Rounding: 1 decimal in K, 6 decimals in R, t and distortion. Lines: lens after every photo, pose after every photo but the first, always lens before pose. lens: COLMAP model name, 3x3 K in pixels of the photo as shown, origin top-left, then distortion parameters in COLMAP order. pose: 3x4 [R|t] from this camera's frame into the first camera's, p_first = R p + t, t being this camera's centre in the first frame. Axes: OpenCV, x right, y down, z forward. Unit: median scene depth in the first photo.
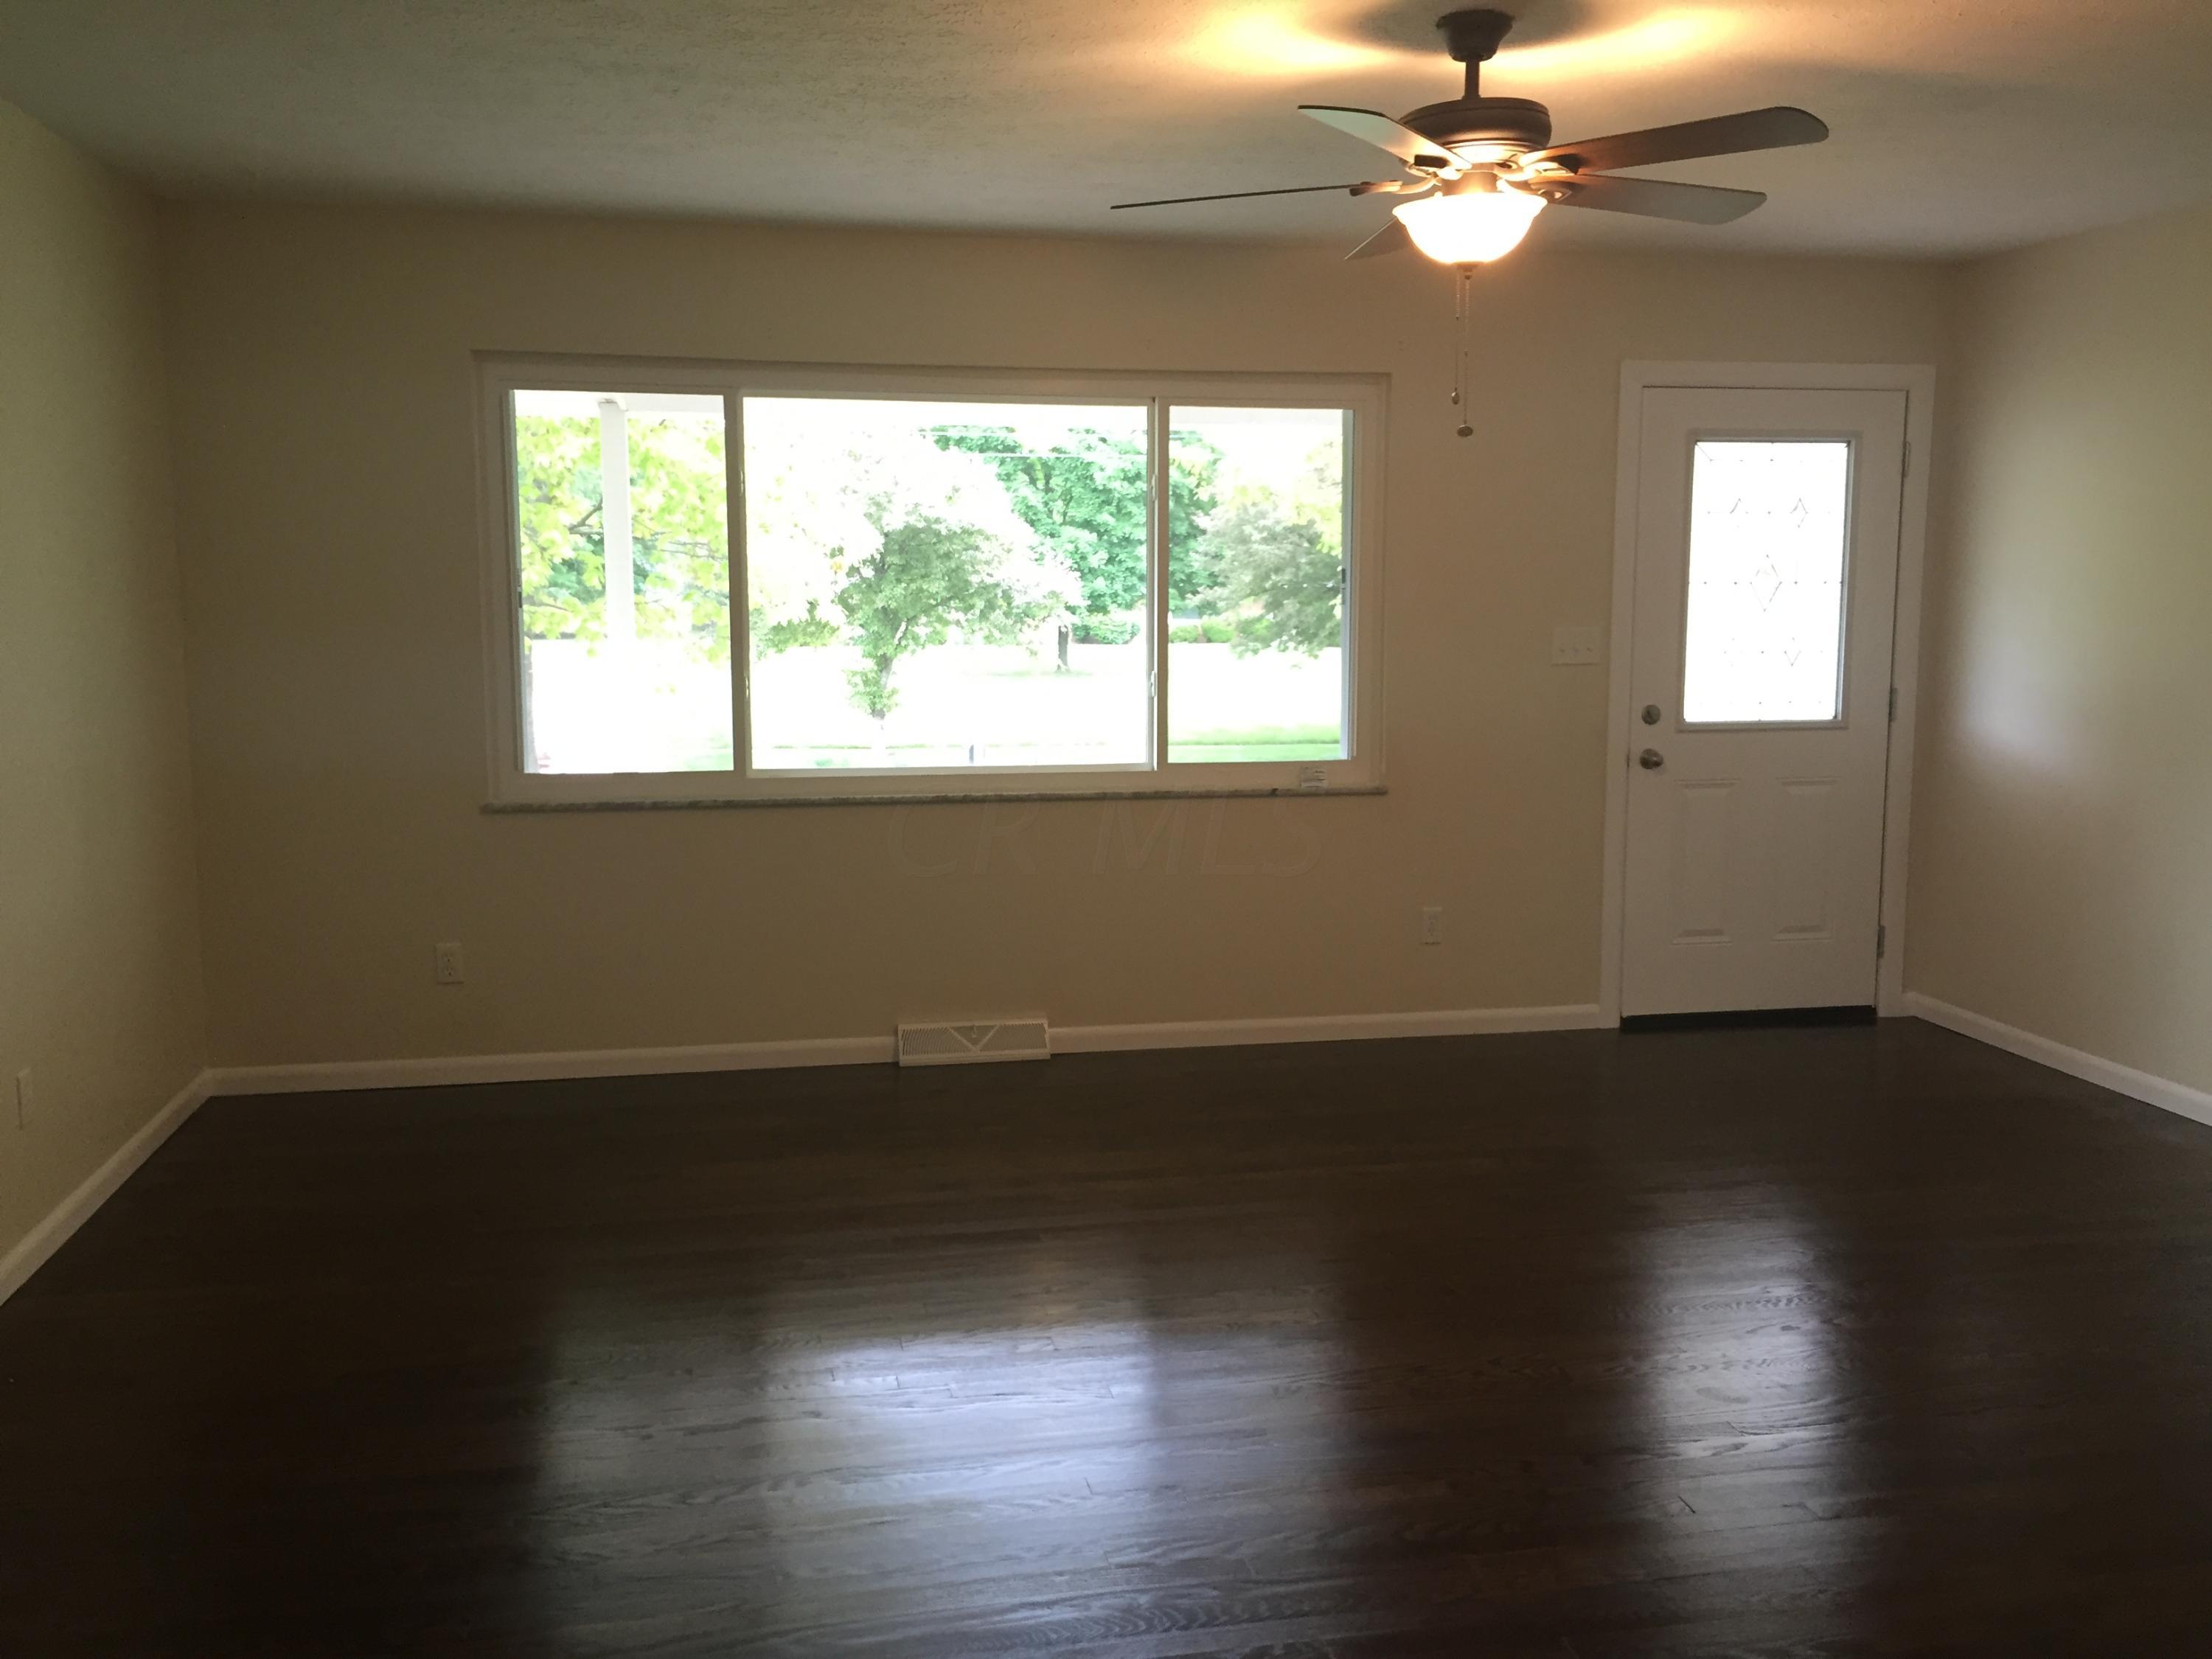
lens RADIAL K [[1881.8, 0, 1113.5], [0, 1881.8, 822.9], [0, 0, 1]] dist [0.080048, -0.096786]
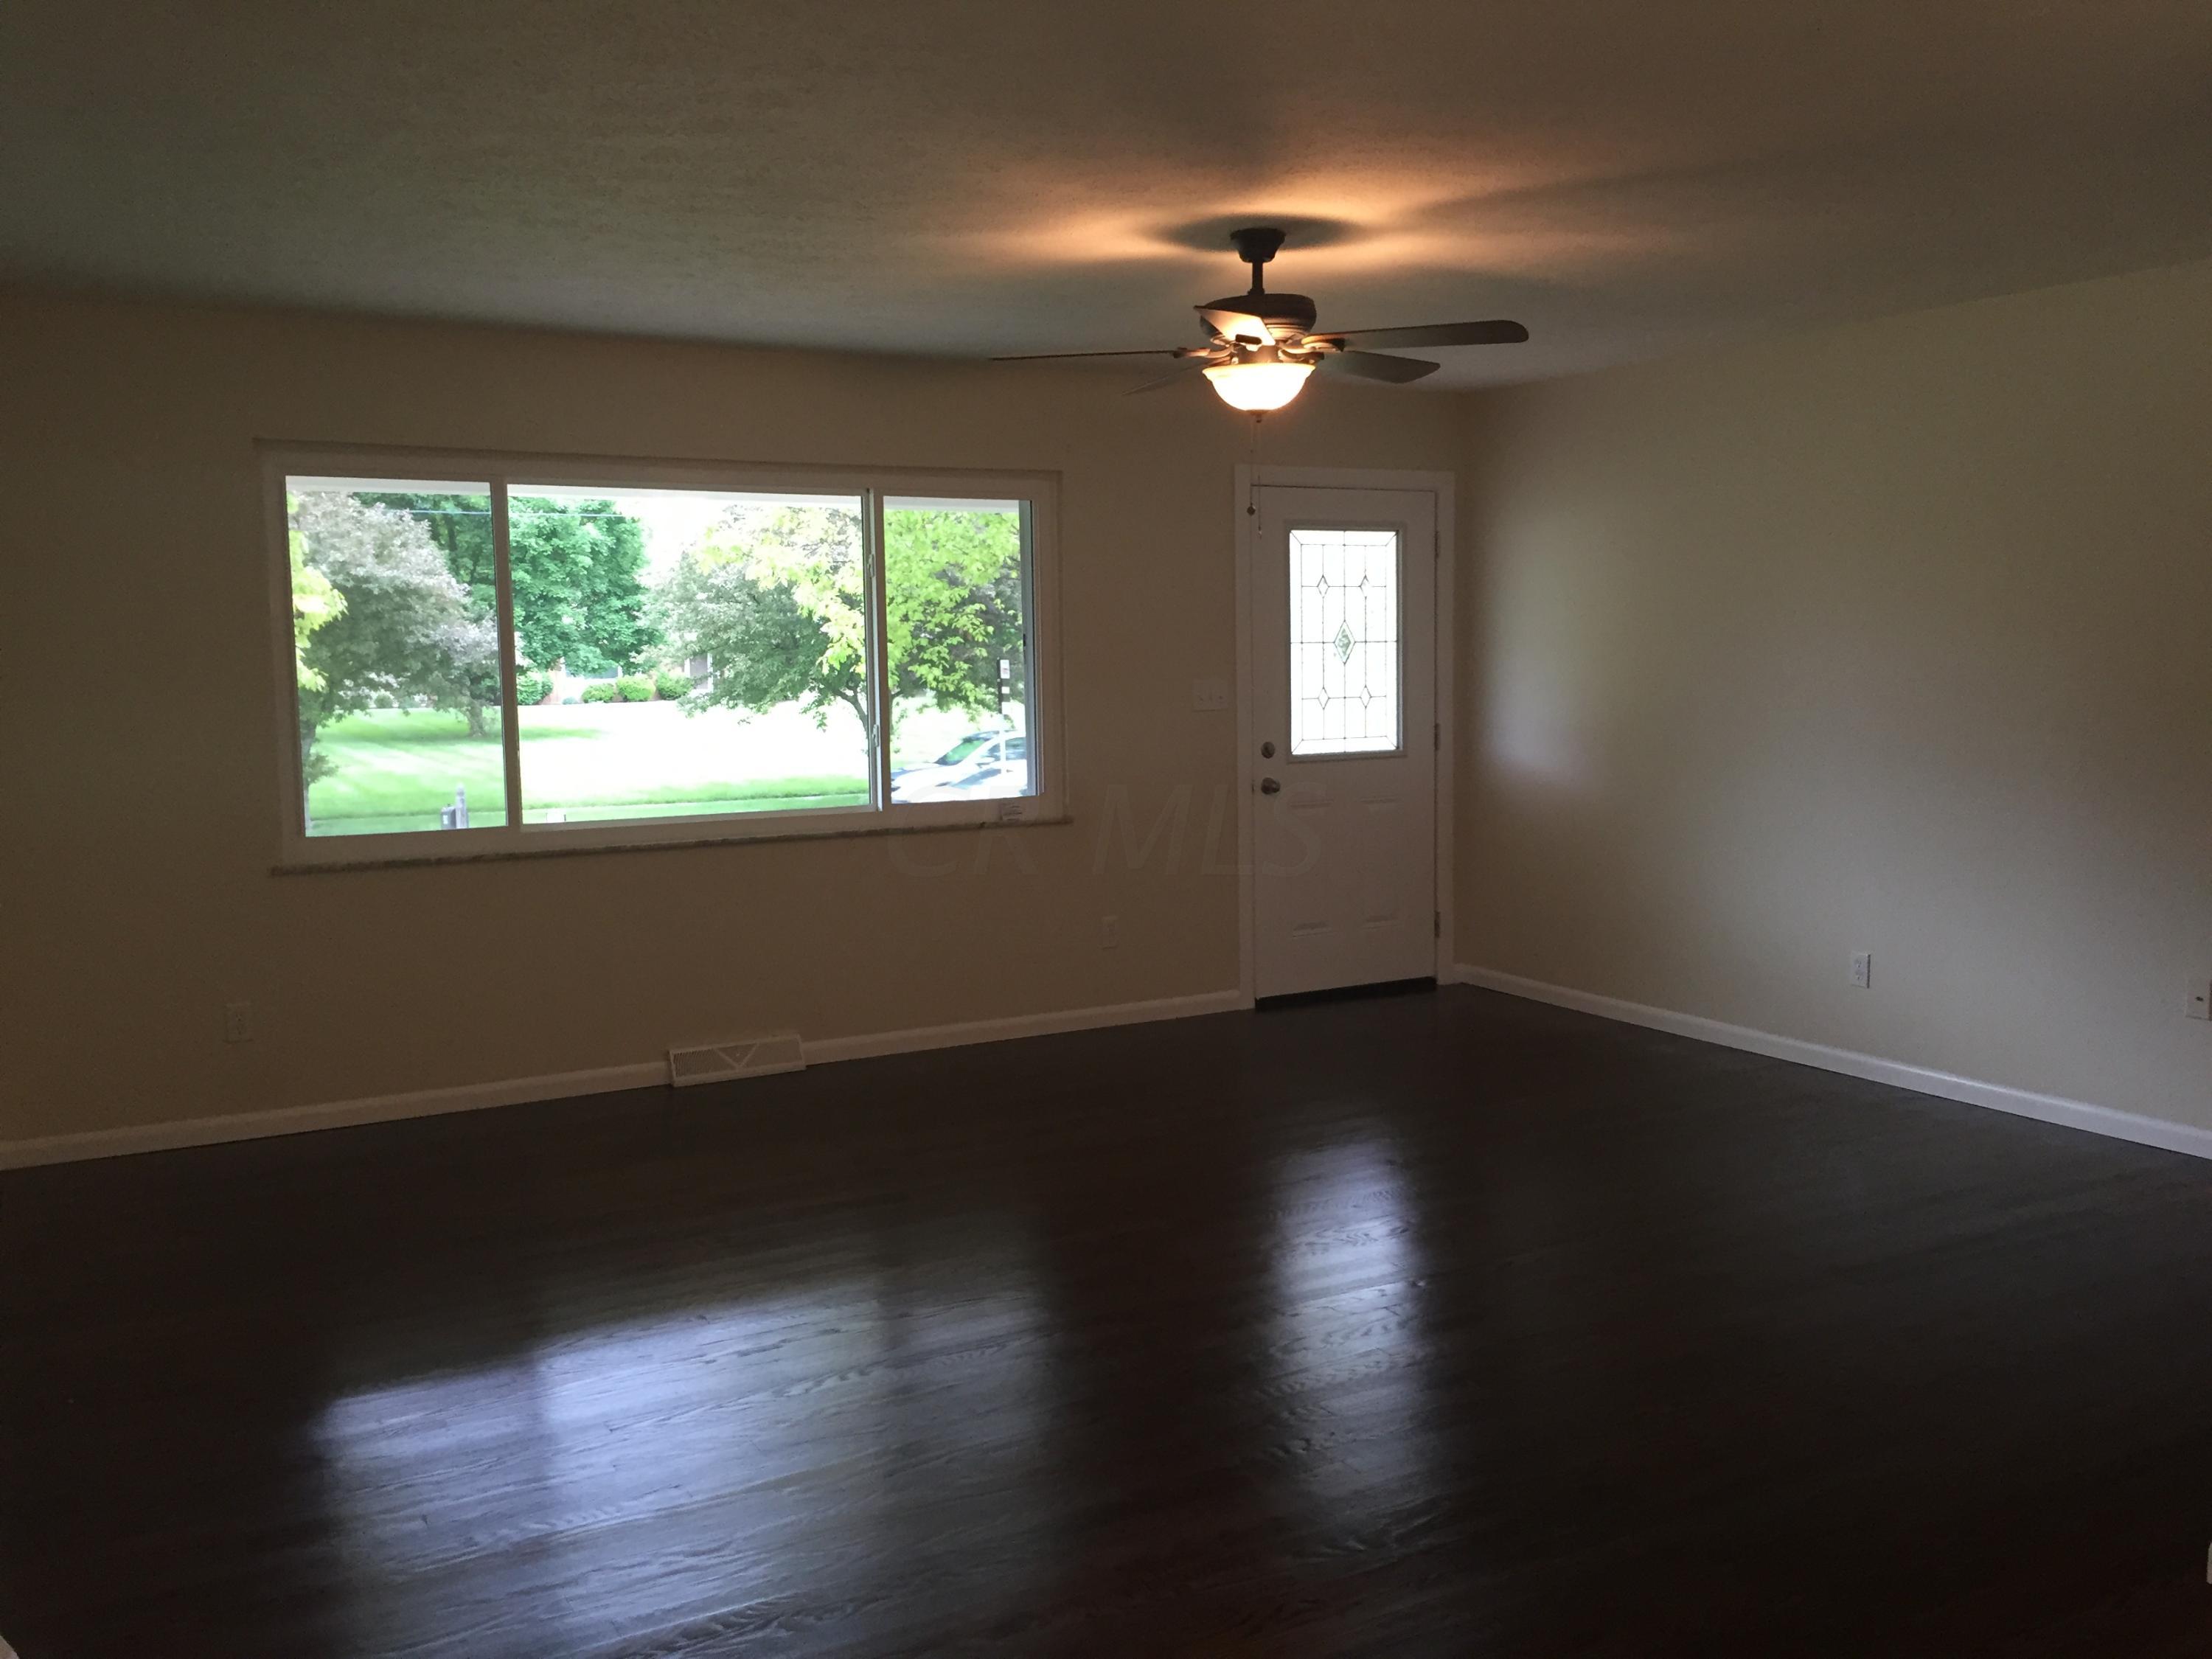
lens RADIAL K [[1881.8, 0, 1113.5], [0, 1881.8, 822.9], [0, 0, 1]] dist [0.080048, -0.096786]
pose [[0.949808, -0.042736, 0.309902, -0.188706], [0.051712, 0.998445, -0.020805, 0.010019], [-0.308531, 0.035787, 0.950541, -0.126916]]
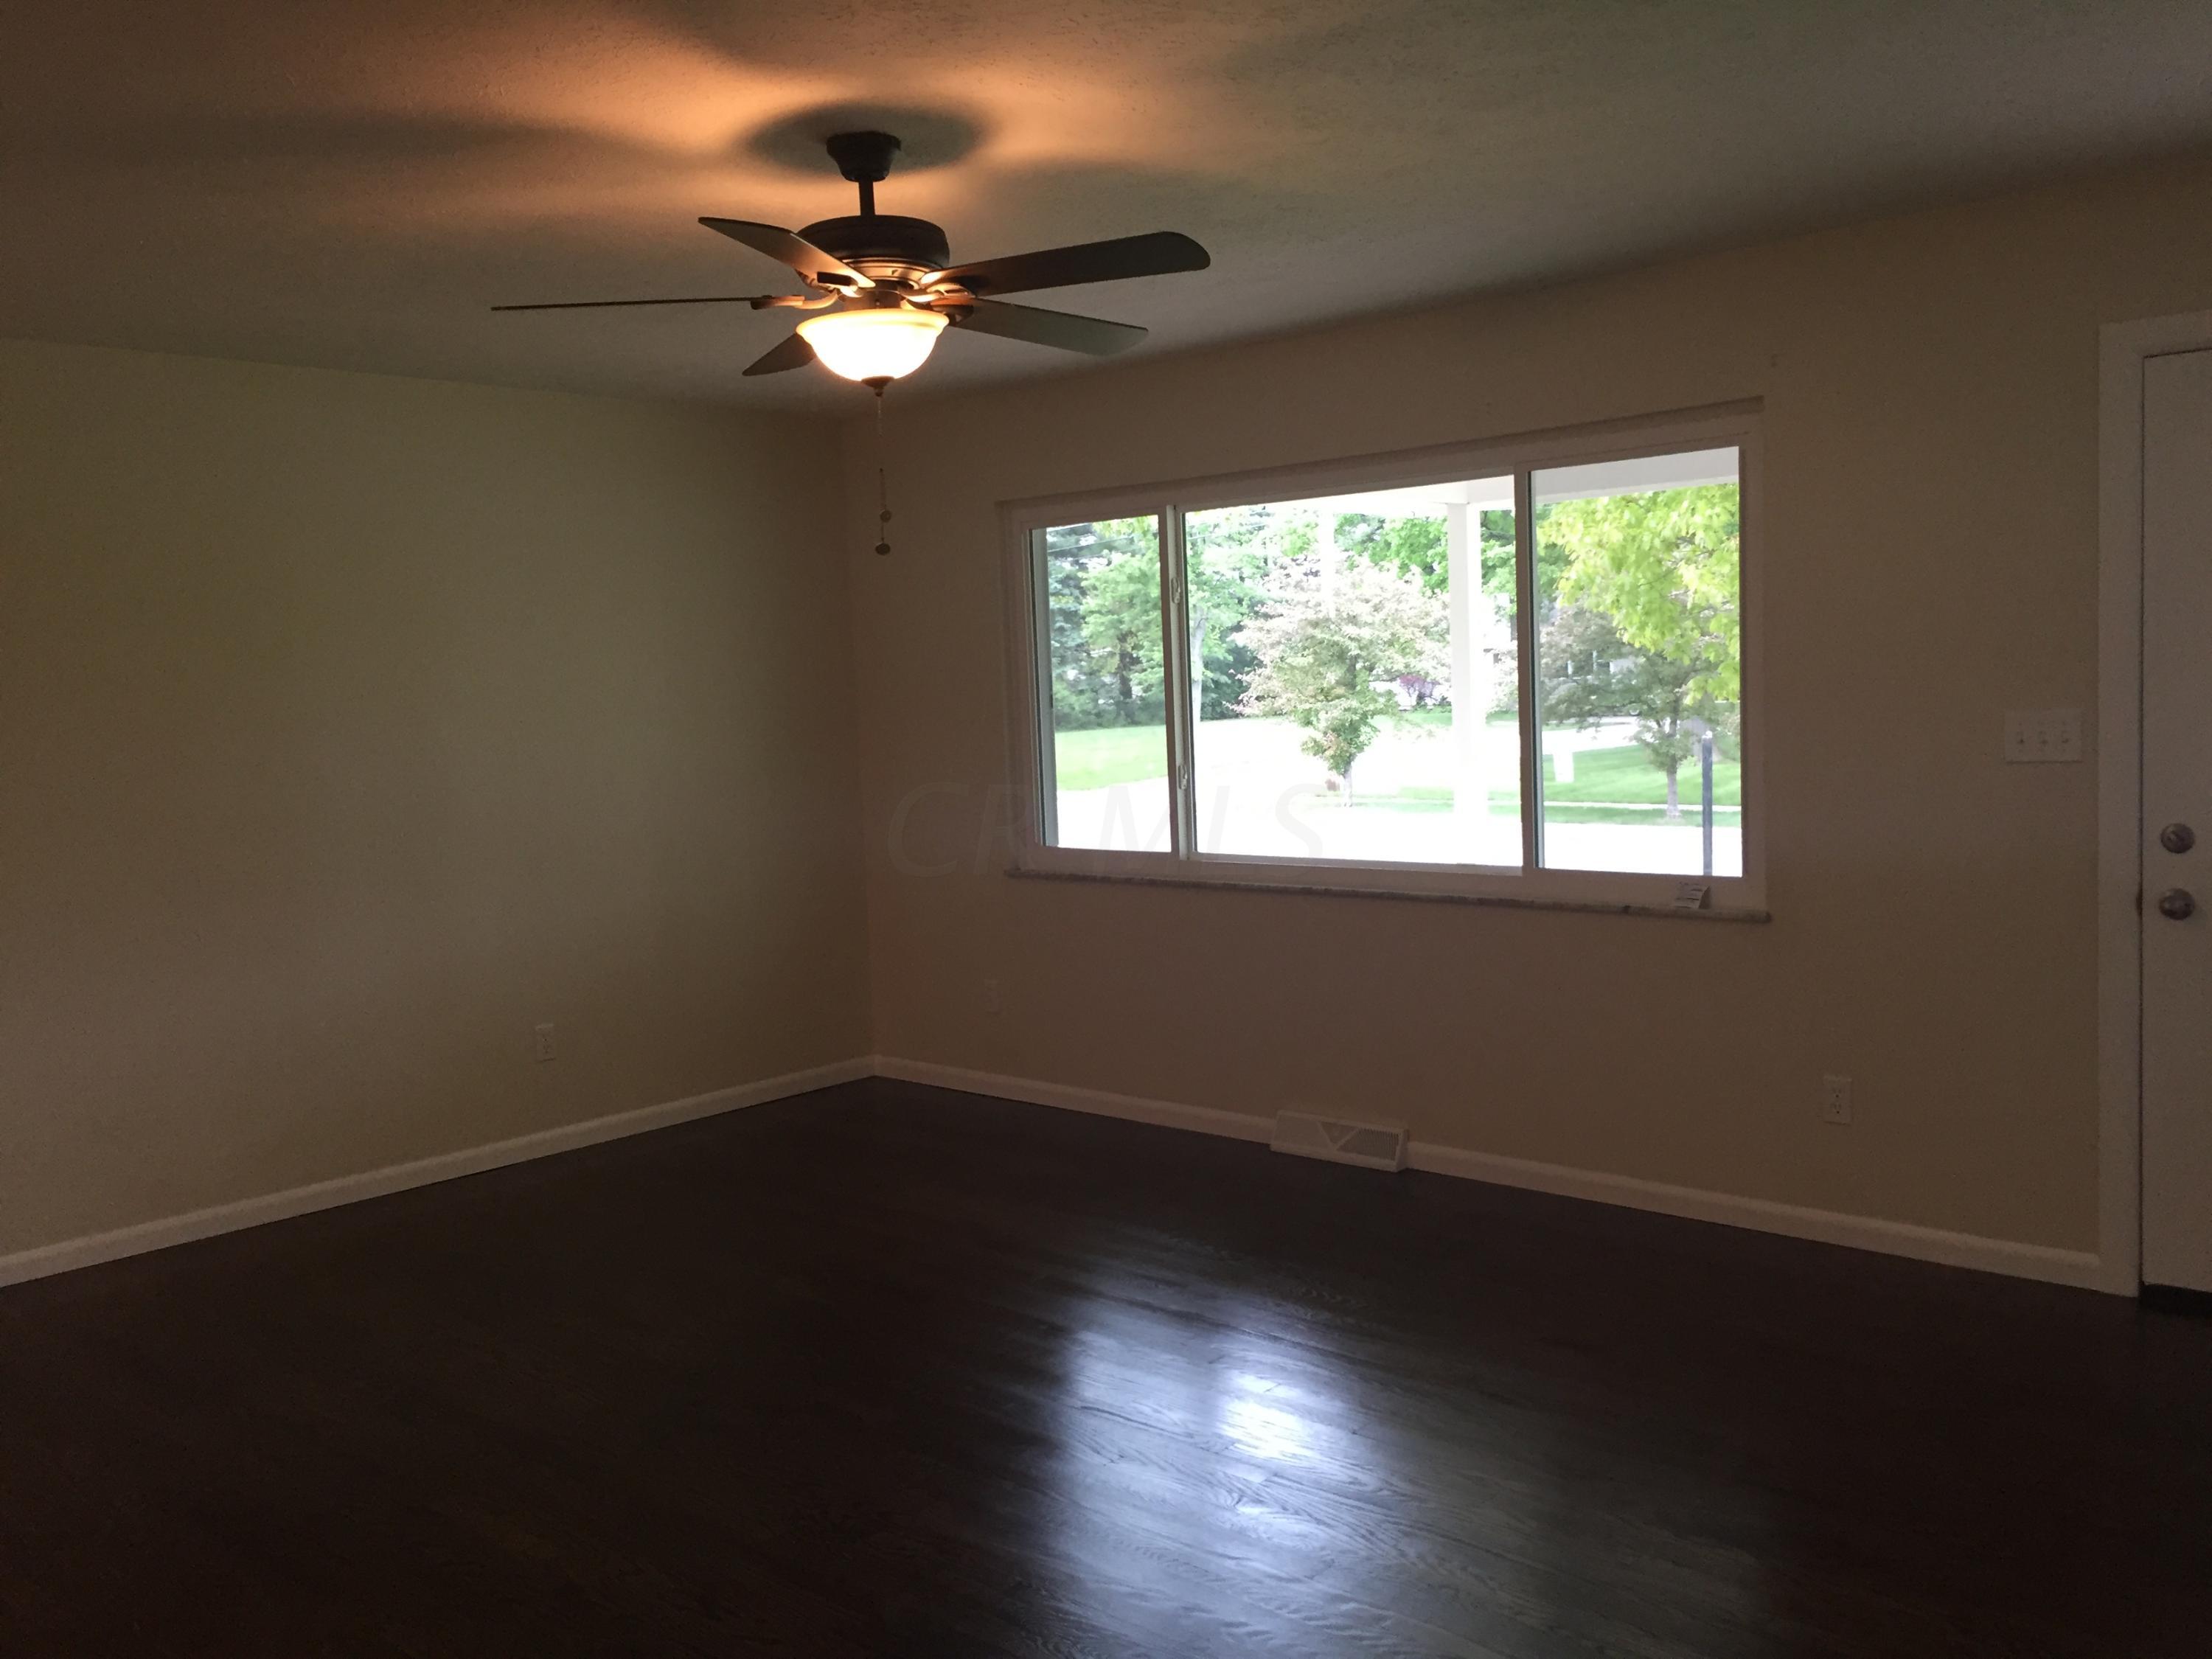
lens RADIAL K [[1866.6, 0, 1136.8], [0, 1866.6, 821.6], [0, 0, 1]] dist [0.057009, -0.065298]
pose [[0.593178, 0.036500, -0.804244, 0.590987], [-0.056501, 0.998396, 0.003639, -0.043560], [0.803086, 0.043282, 0.594289, 0.304179]]
